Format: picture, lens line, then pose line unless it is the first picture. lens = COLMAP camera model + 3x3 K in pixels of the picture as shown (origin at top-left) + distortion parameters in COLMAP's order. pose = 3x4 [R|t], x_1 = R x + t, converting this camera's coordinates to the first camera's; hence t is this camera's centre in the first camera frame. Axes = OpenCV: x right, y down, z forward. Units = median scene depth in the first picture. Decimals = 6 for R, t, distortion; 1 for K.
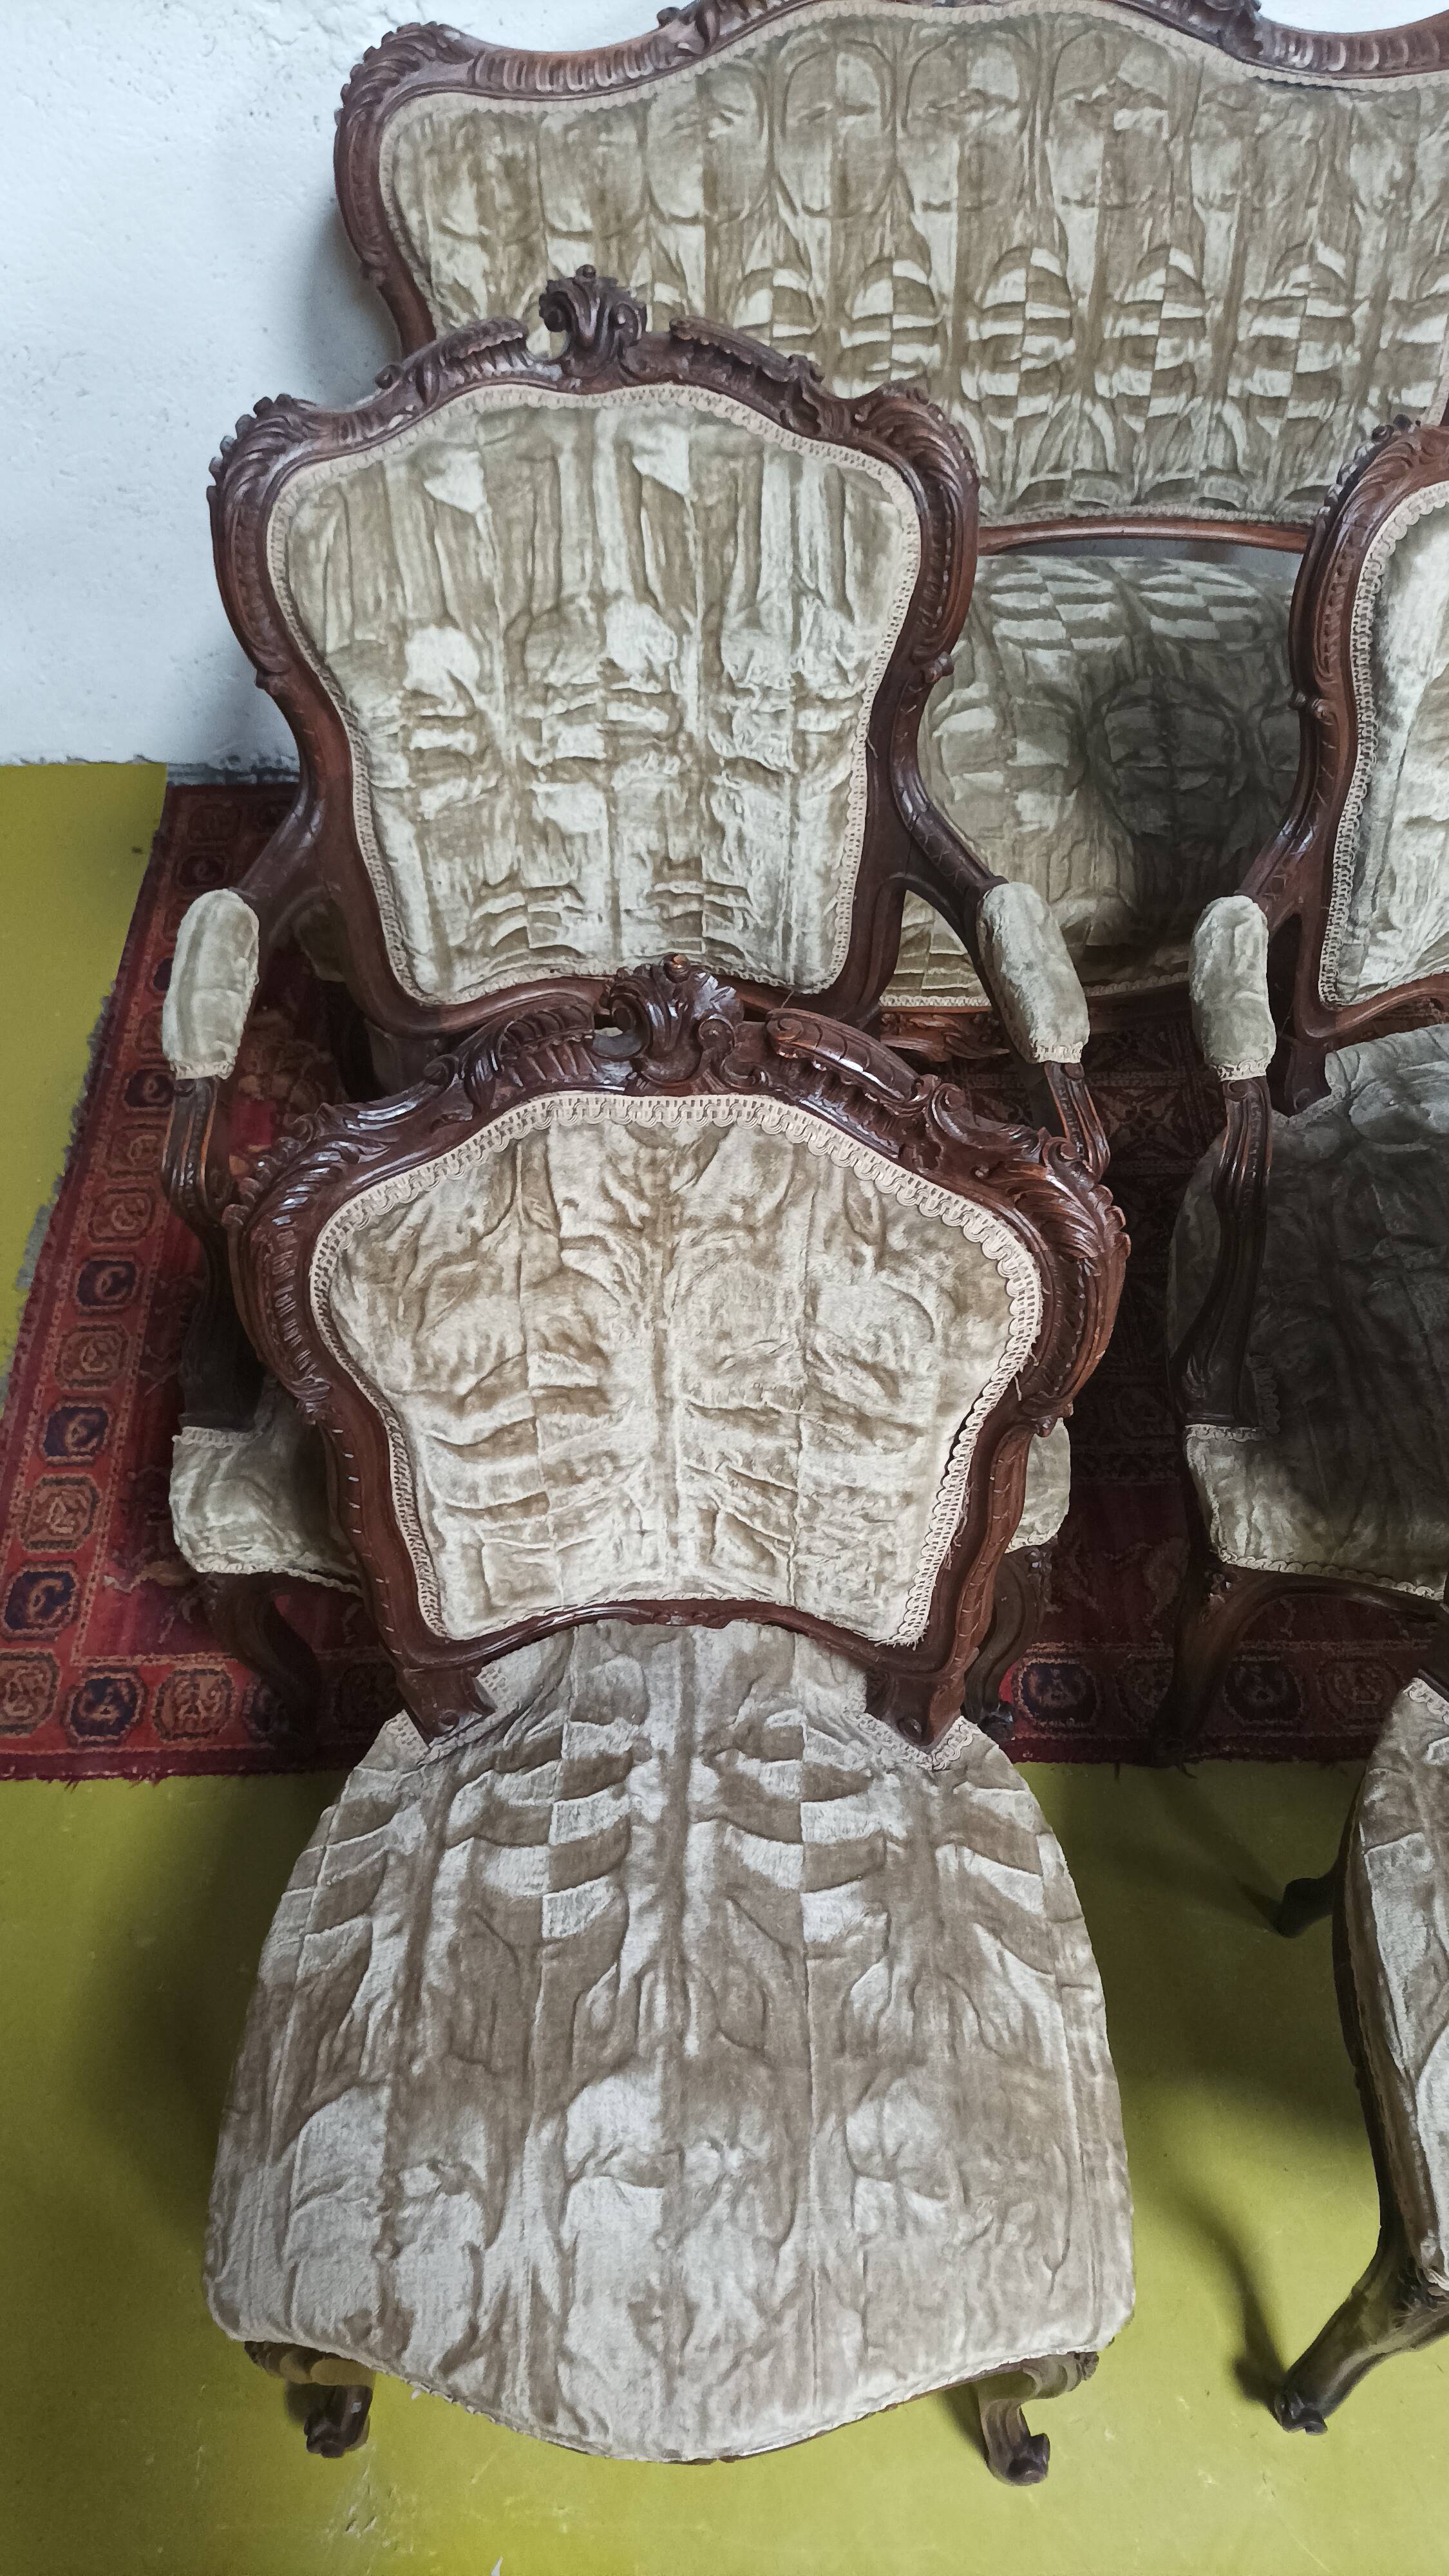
lens RADIAL K [[1895.8, 0, 717.3], [0, 1895.8, 1287.0], [0, 0, 1]] dist [0.023208, -0.024700]
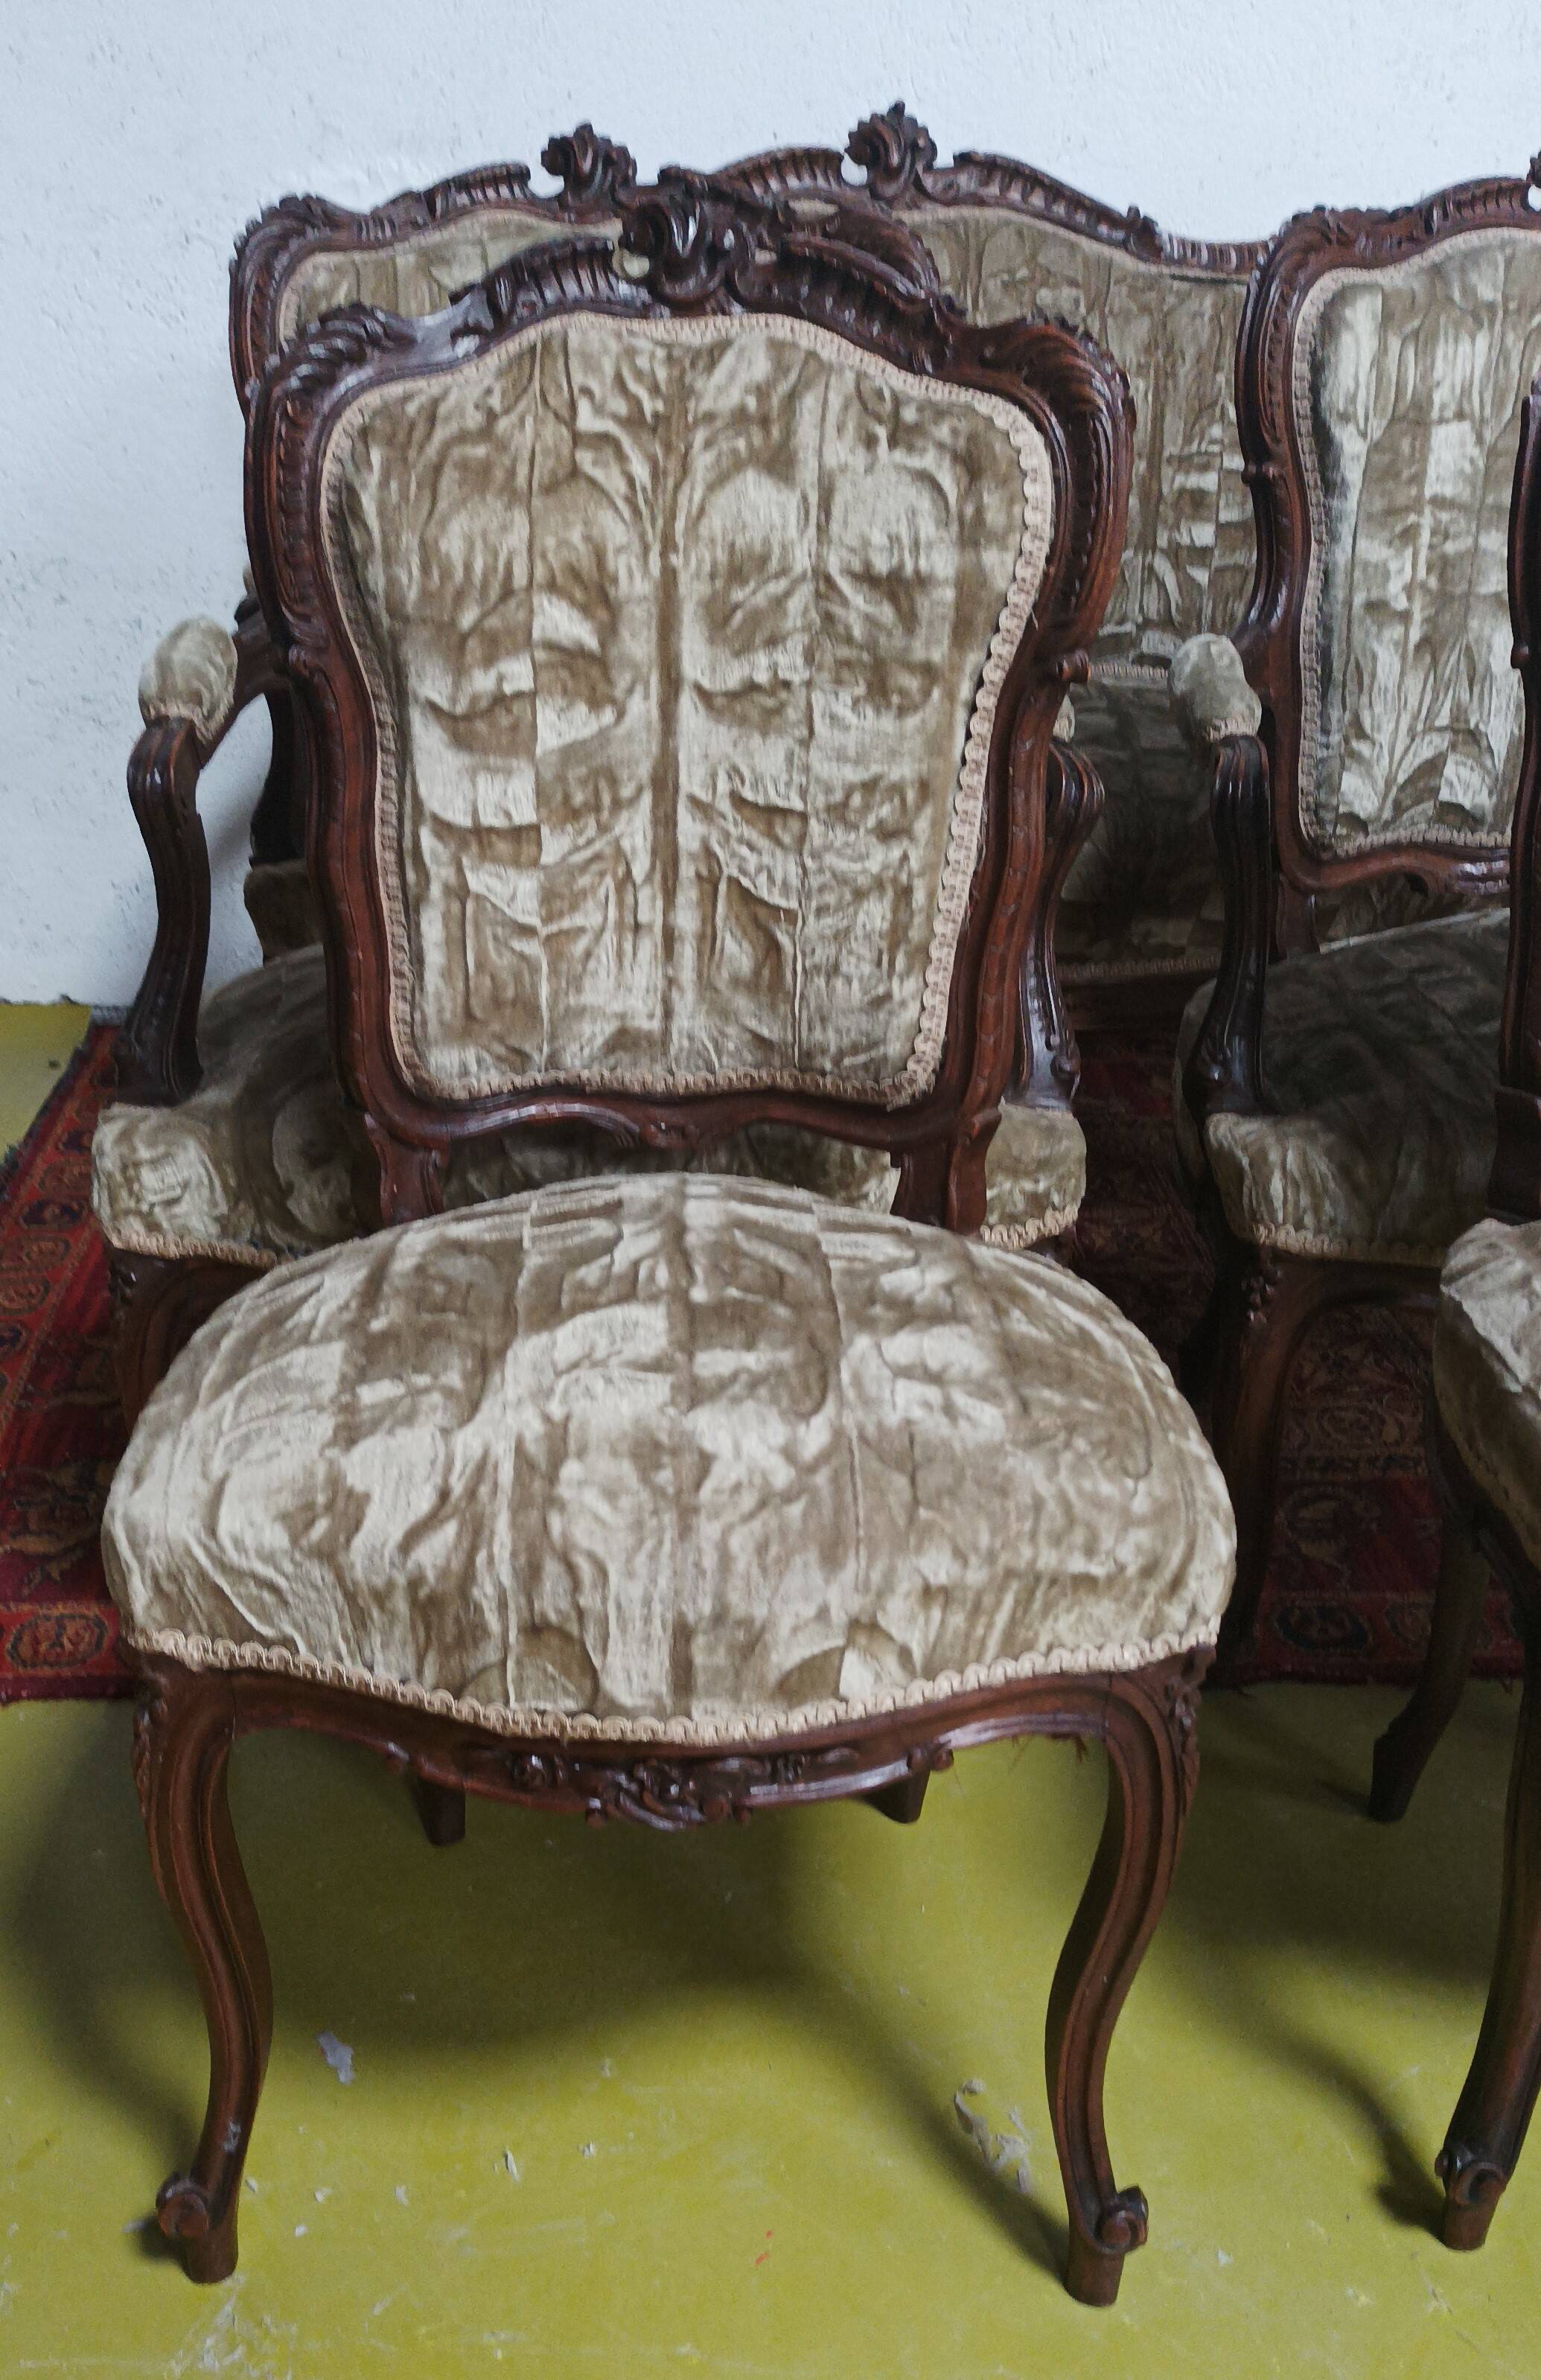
lens RADIAL K [[2175.5, 0, 690.8], [0, 2175.5, 1389.7], [0, 0, 1]] dist [0.018213, -0.010258]
pose [[0.999483, 0.010339, 0.030458, -0.027141], [0.001817, 0.927268, -0.374395, 0.464941], [-0.032113, 0.374257, 0.926769, 0.059173]]
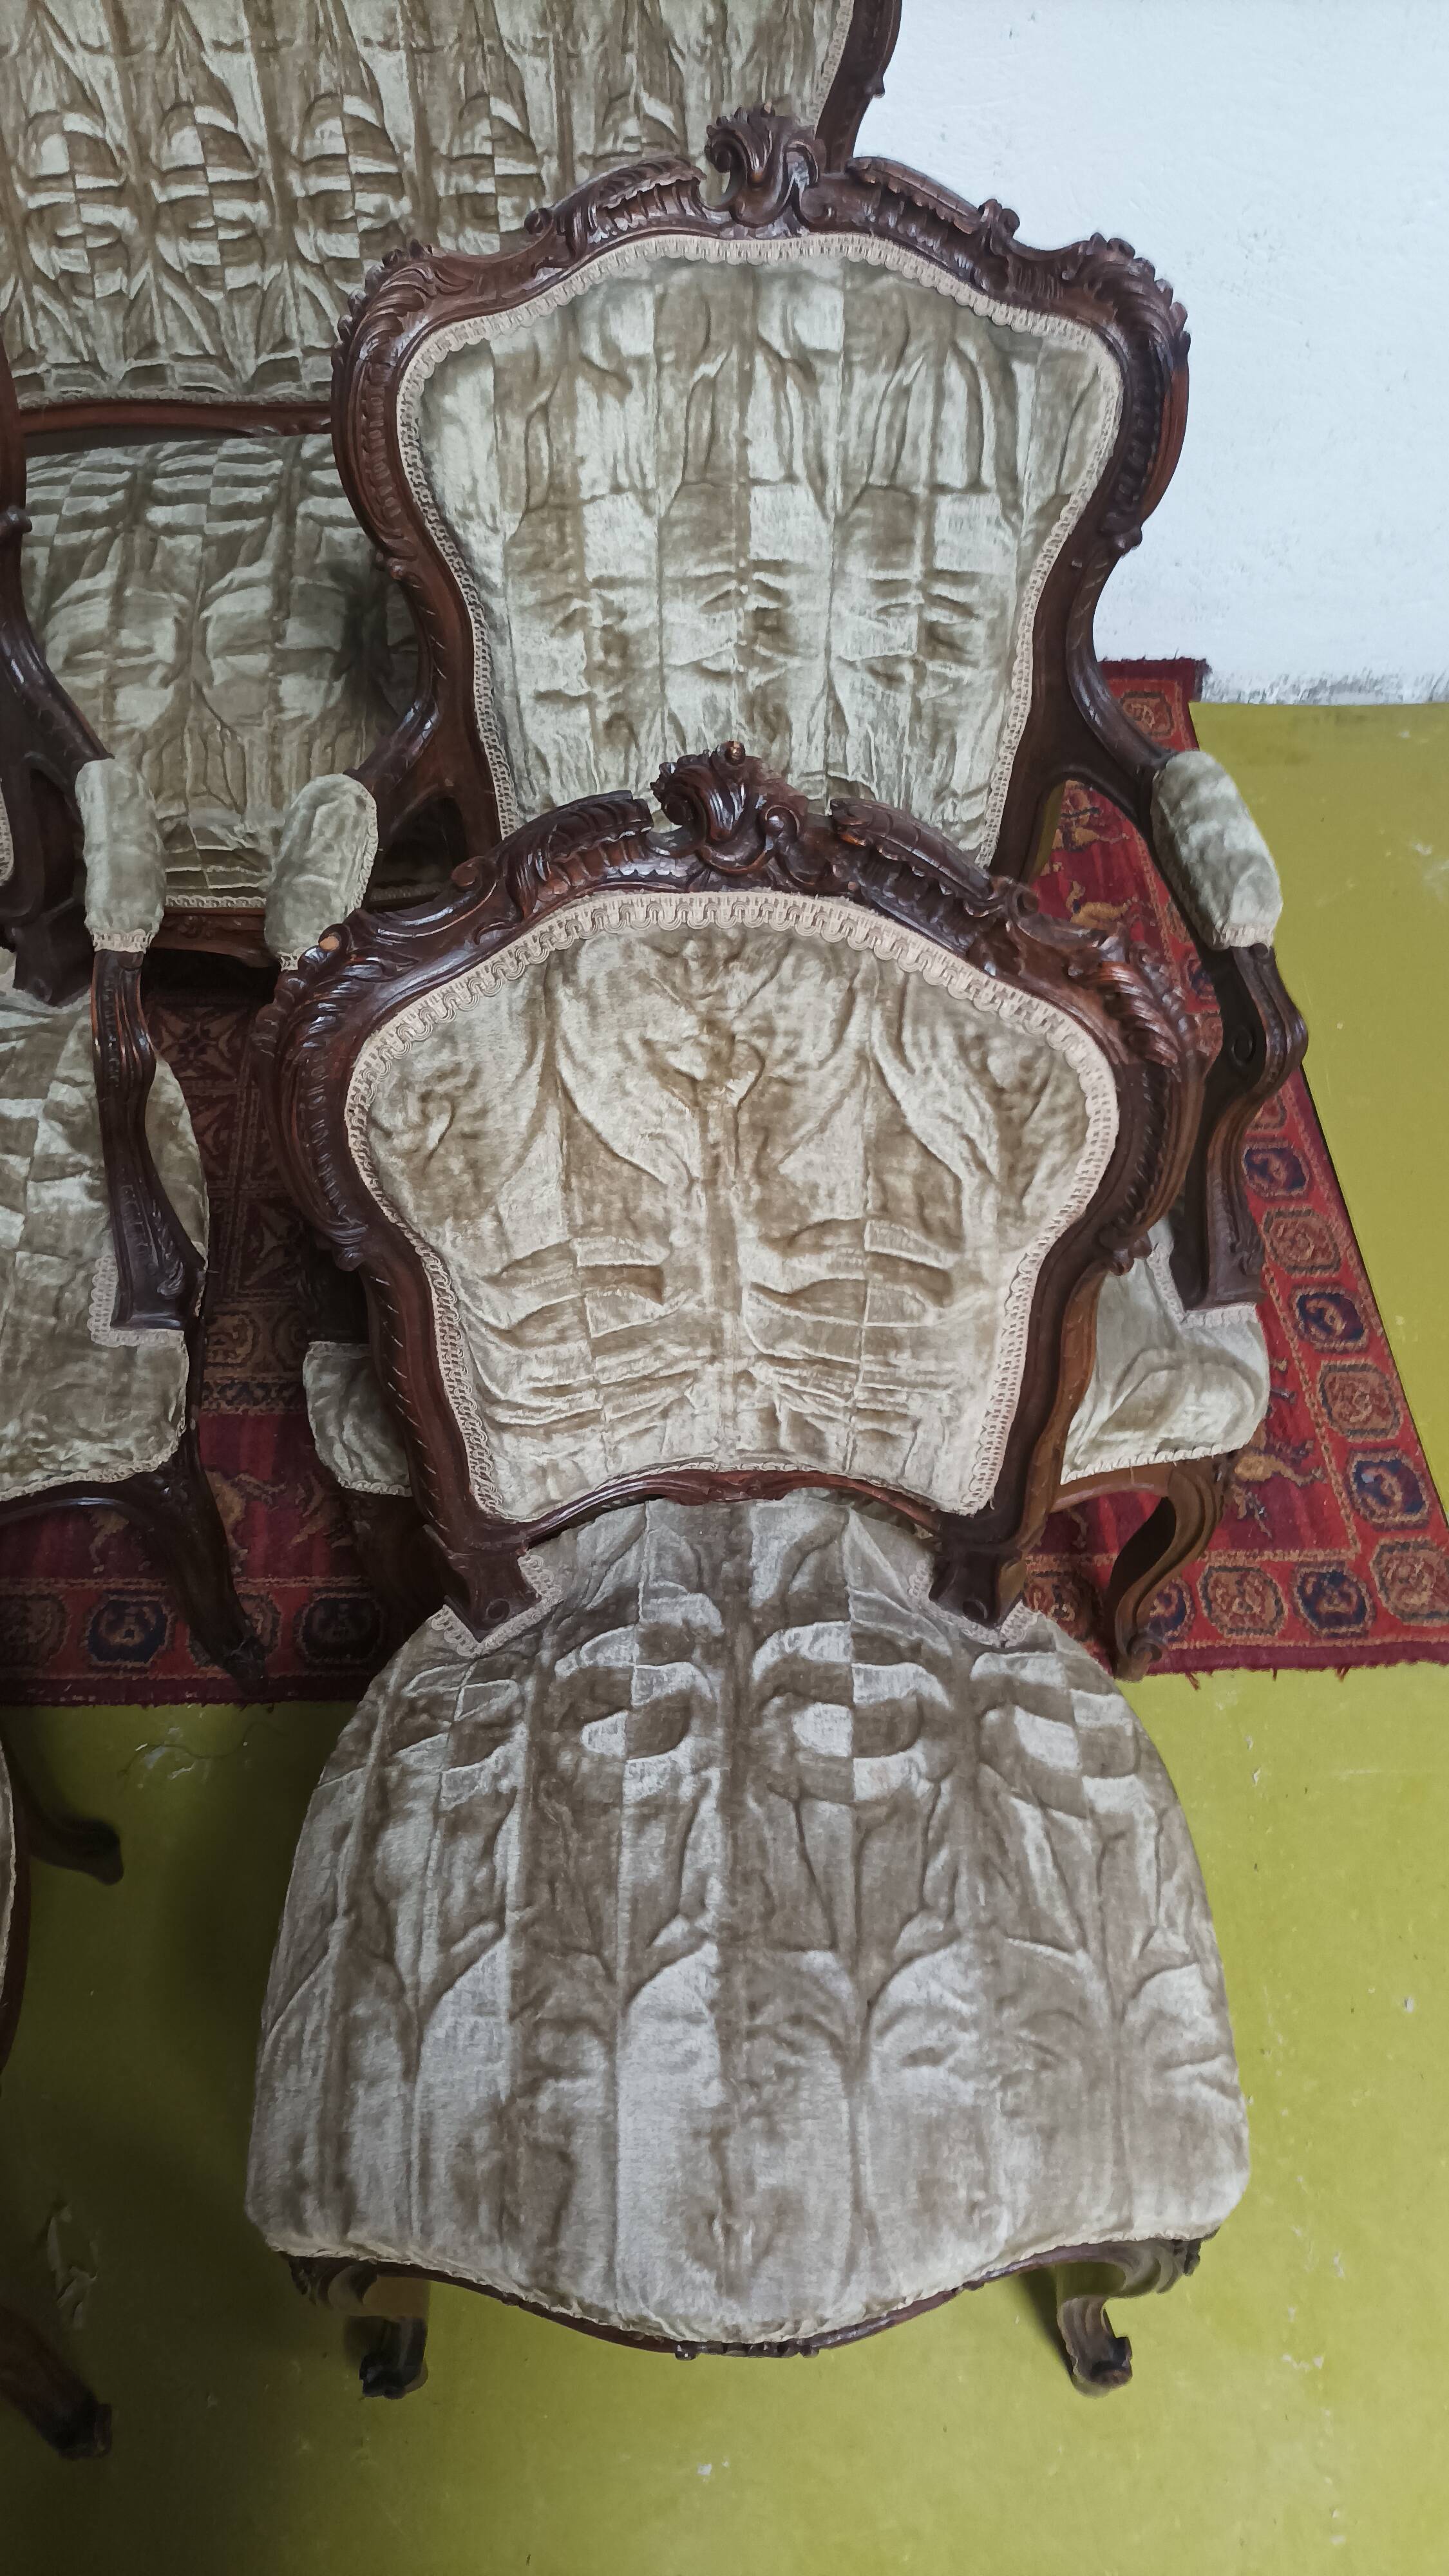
lens RADIAL K [[1887.0, 0, 717.9], [0, 1887.0, 1282.4], [0, 0, 1]] dist [0.036339, -0.033528]
pose [[0.999495, -0.007009, 0.030980, 0.331336], [0.006205, 0.999643, 0.025970, 0.015848], [-0.031151, -0.025764, 0.999183, 0.045758]]
